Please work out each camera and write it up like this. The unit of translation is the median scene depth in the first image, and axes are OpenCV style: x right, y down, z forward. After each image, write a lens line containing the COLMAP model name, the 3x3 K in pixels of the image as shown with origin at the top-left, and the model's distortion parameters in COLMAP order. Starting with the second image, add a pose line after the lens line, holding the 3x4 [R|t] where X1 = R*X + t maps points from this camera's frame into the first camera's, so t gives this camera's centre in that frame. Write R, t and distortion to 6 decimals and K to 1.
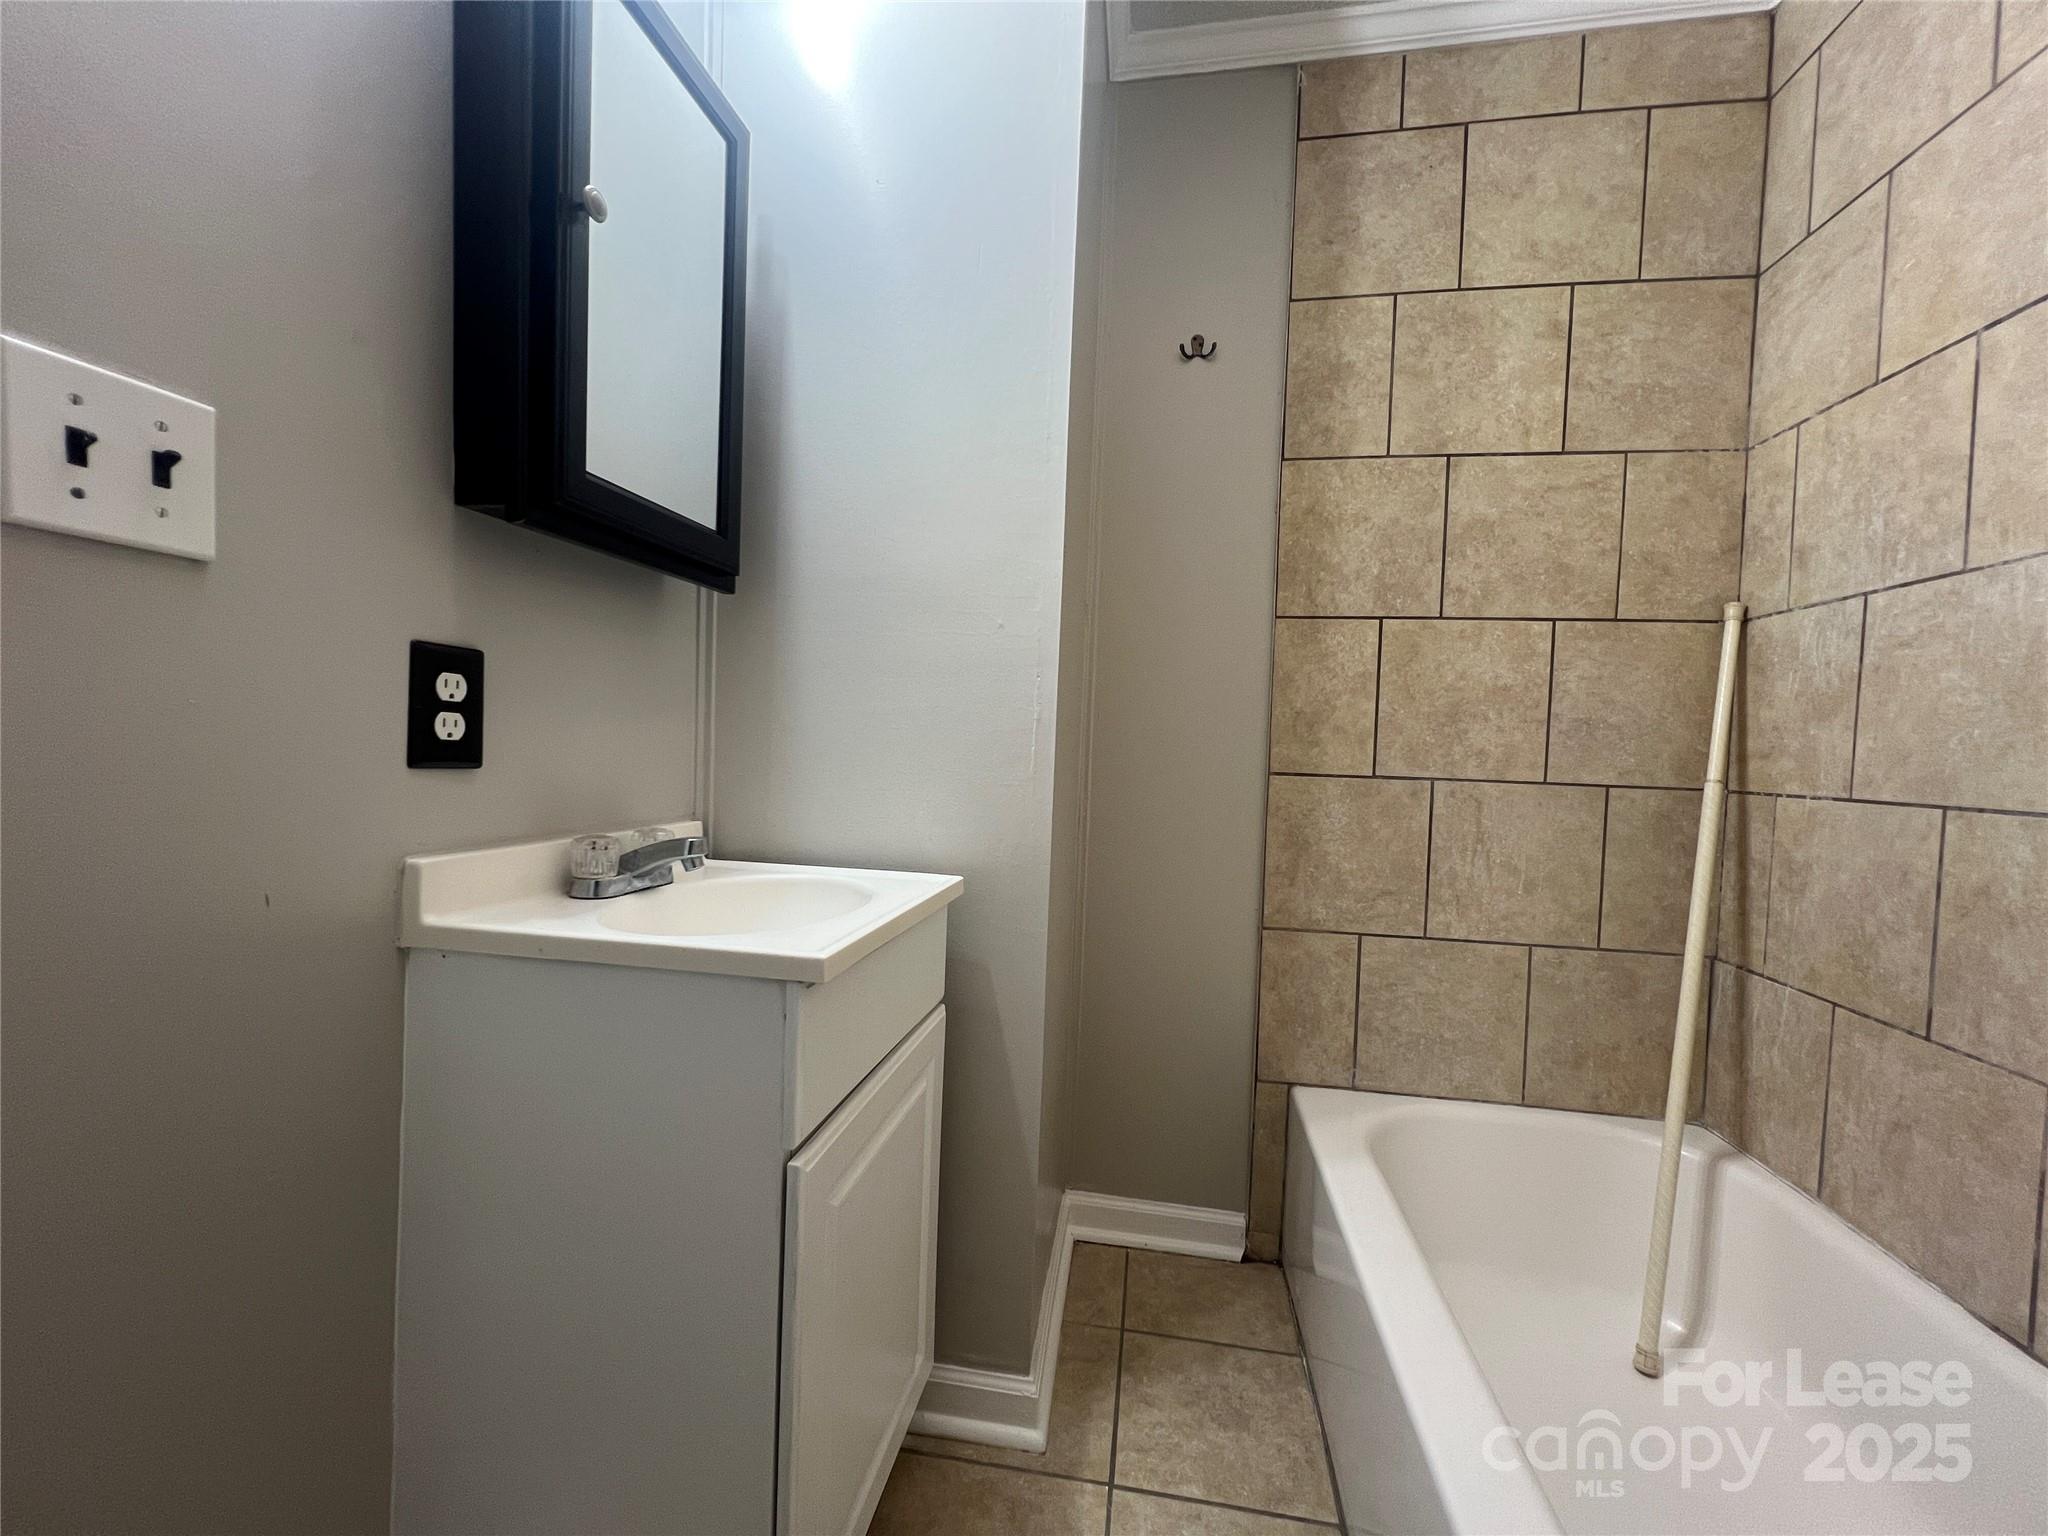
lens RADIAL K [[817.7, 0, 1031.3], [0, 817.7, 770.7], [0, 0, 1]] dist [-0.000525, 0.000164]
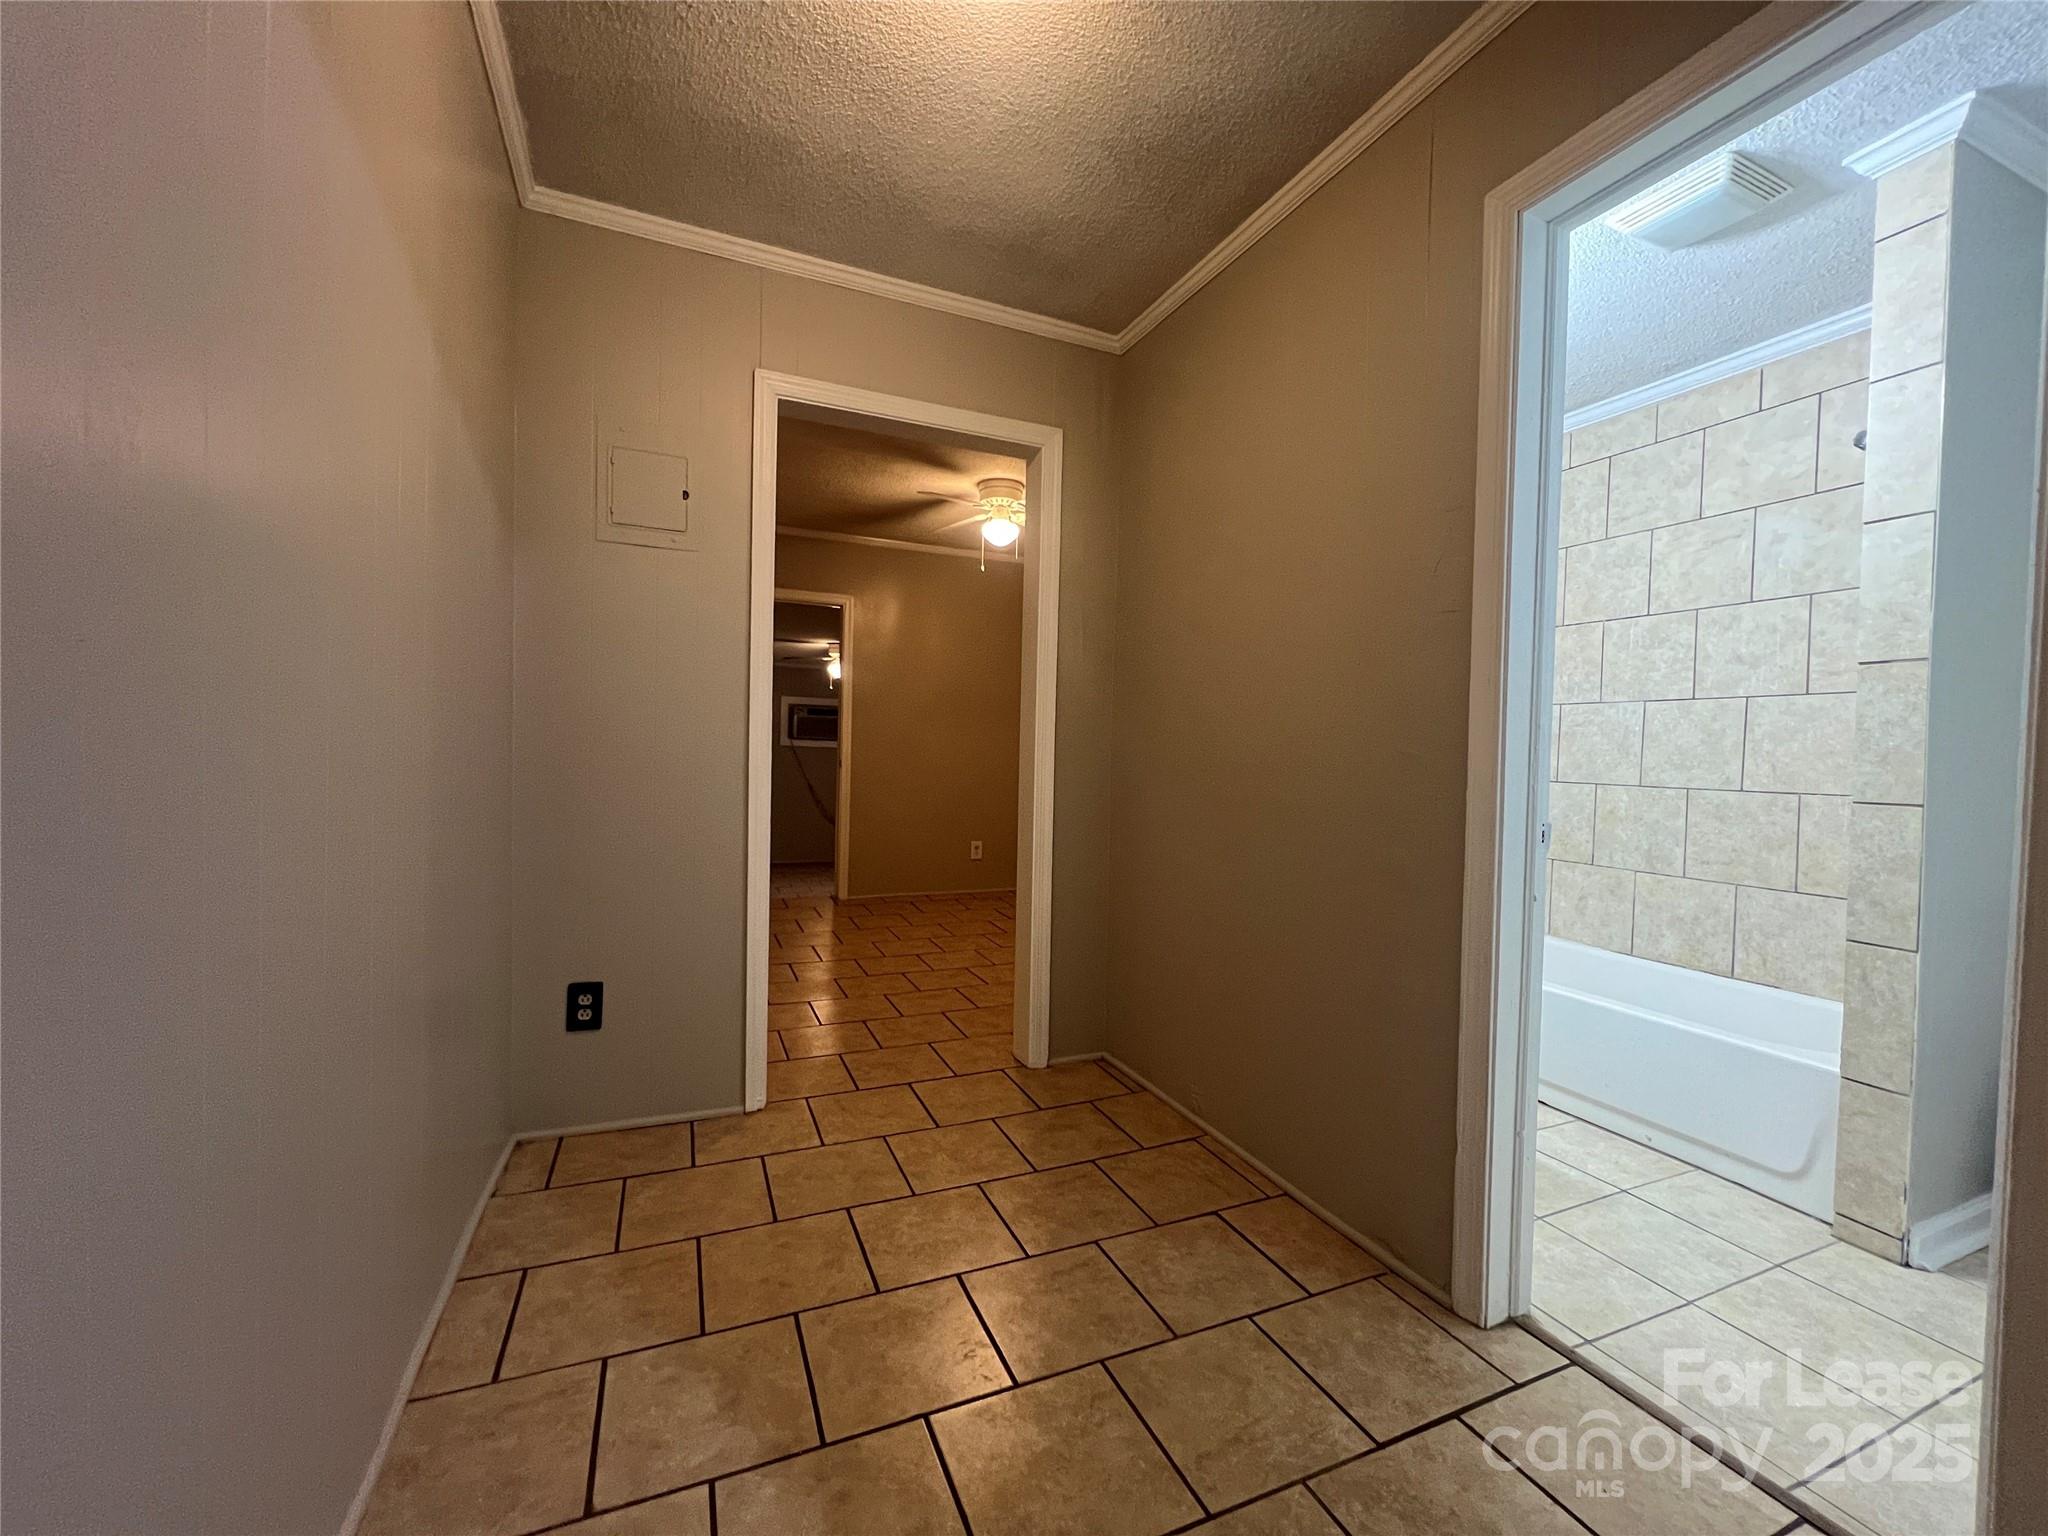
lens RADIAL K [[817.7, 0, 1029.8], [0, 817.7, 769.6], [0, 0, 1]] dist [-0.000525, 0.000164]
pose [[0.840745, -0.027727, 0.540720, -1.544867], [0.020328, 0.999600, 0.019649, -0.074777], [-0.541049, -0.005528, 0.840973, -0.251220]]
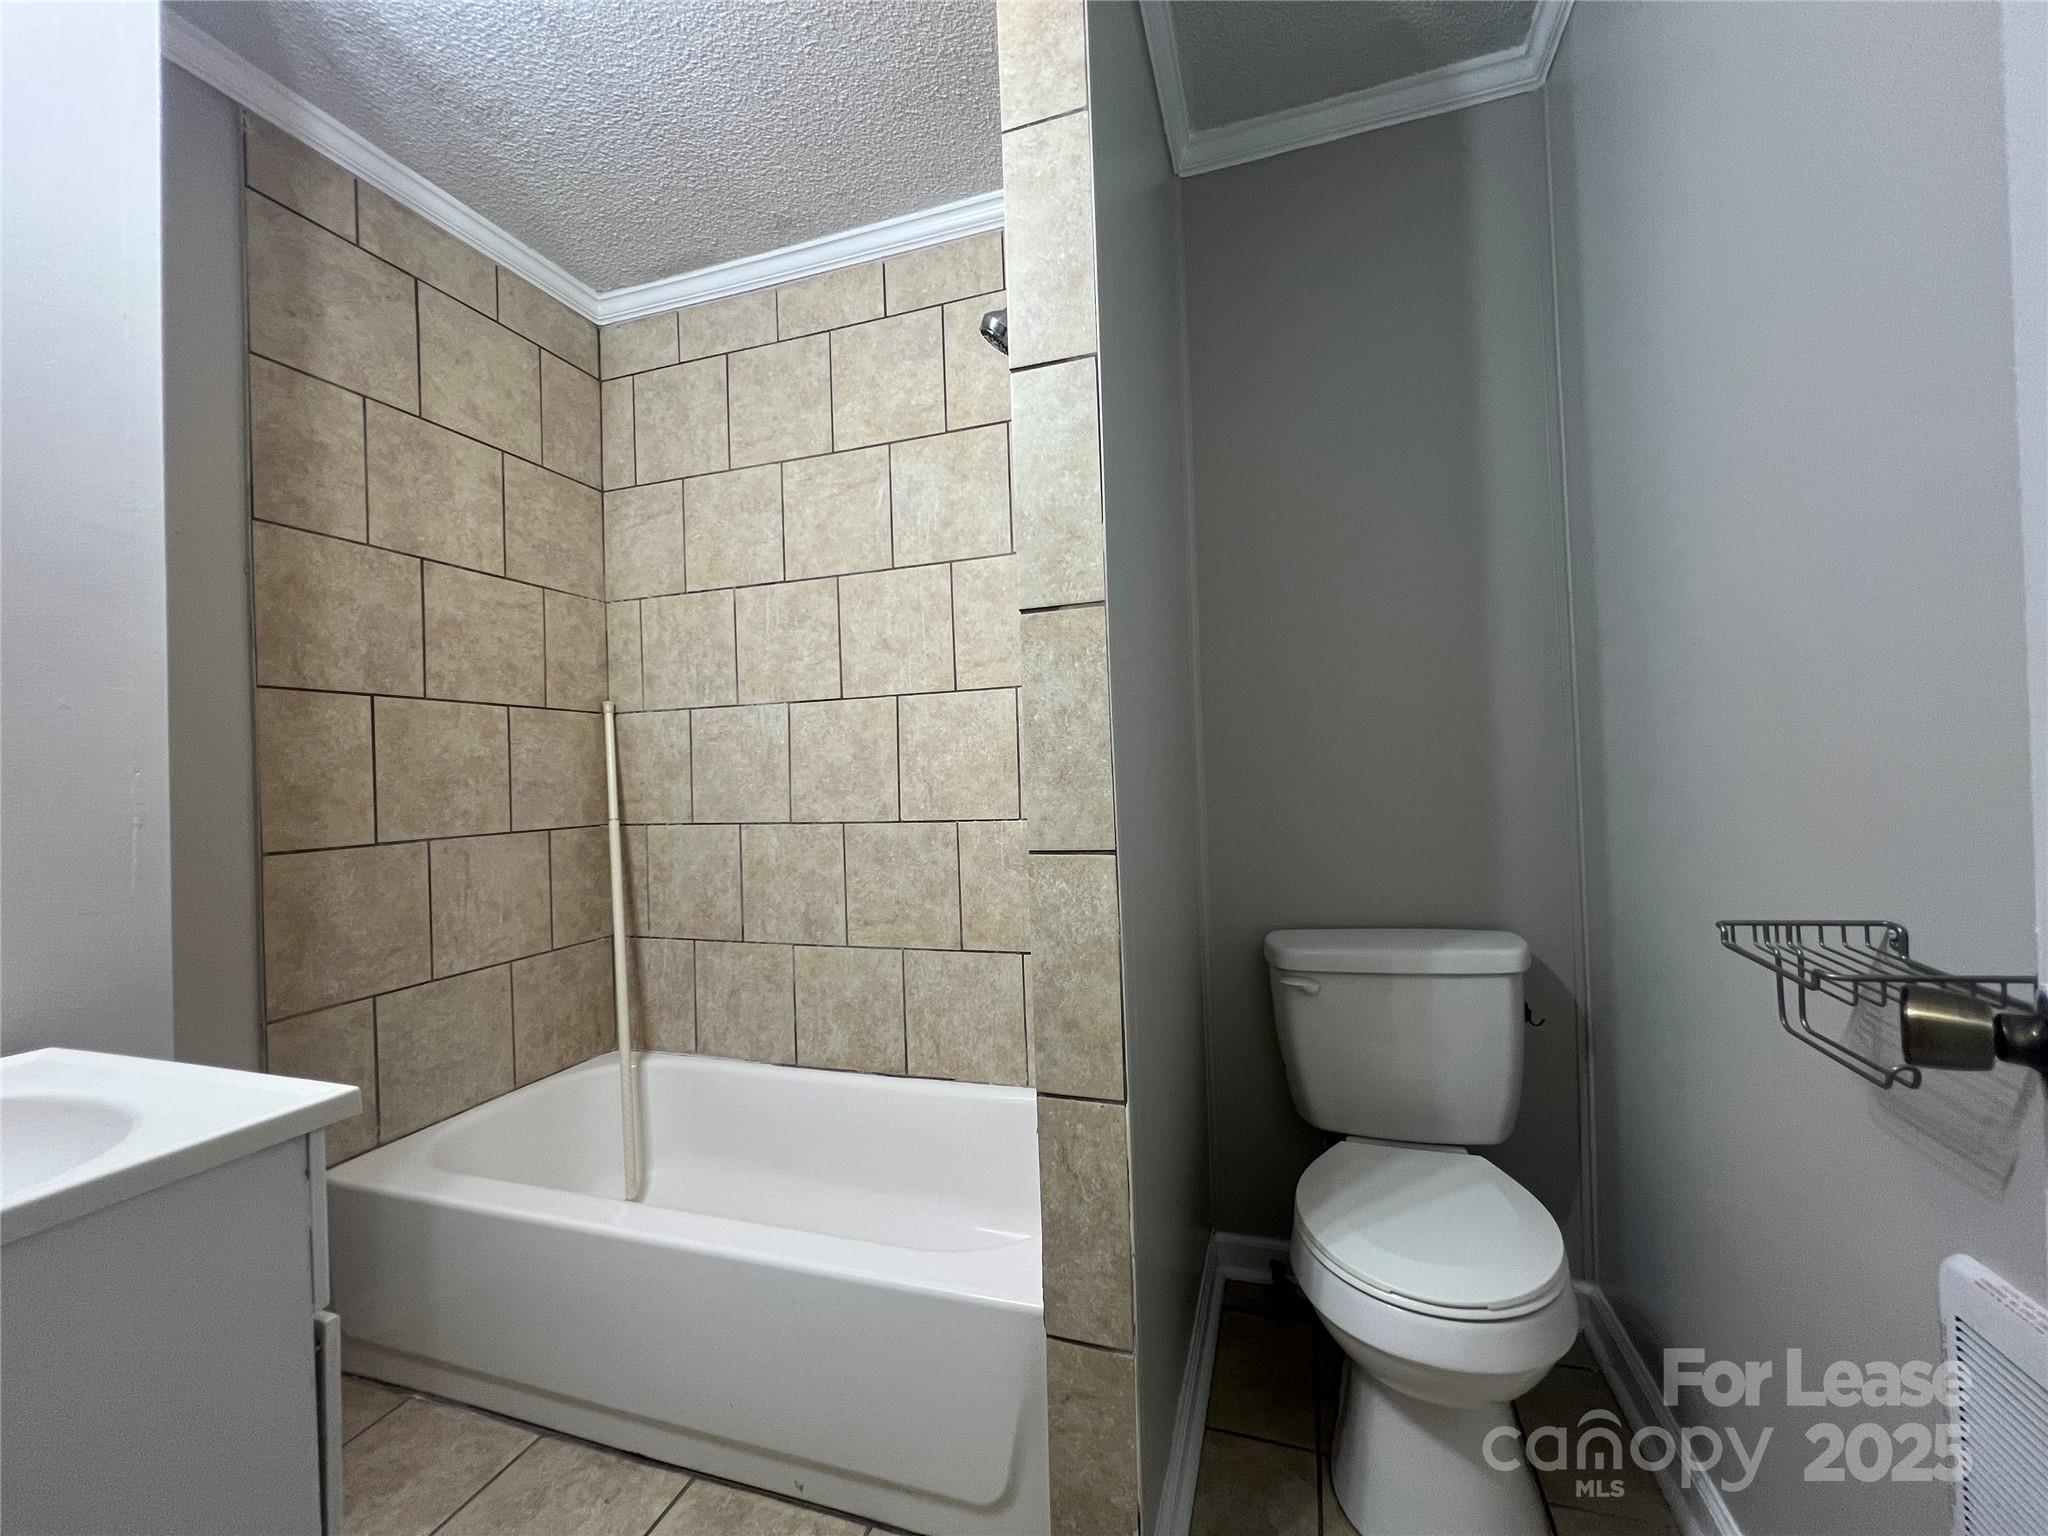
lens RADIAL K [[817.7, 0, 1029.8], [0, 817.7, 770.3], [0, 0, 1]] dist [-0.000525, 0.000164]
pose [[0.145398, -0.034406, 0.988775, -0.536800], [0.064530, 0.997597, 0.025224, -0.064386], [-0.987267, 0.060138, 0.147269, 0.003785]]
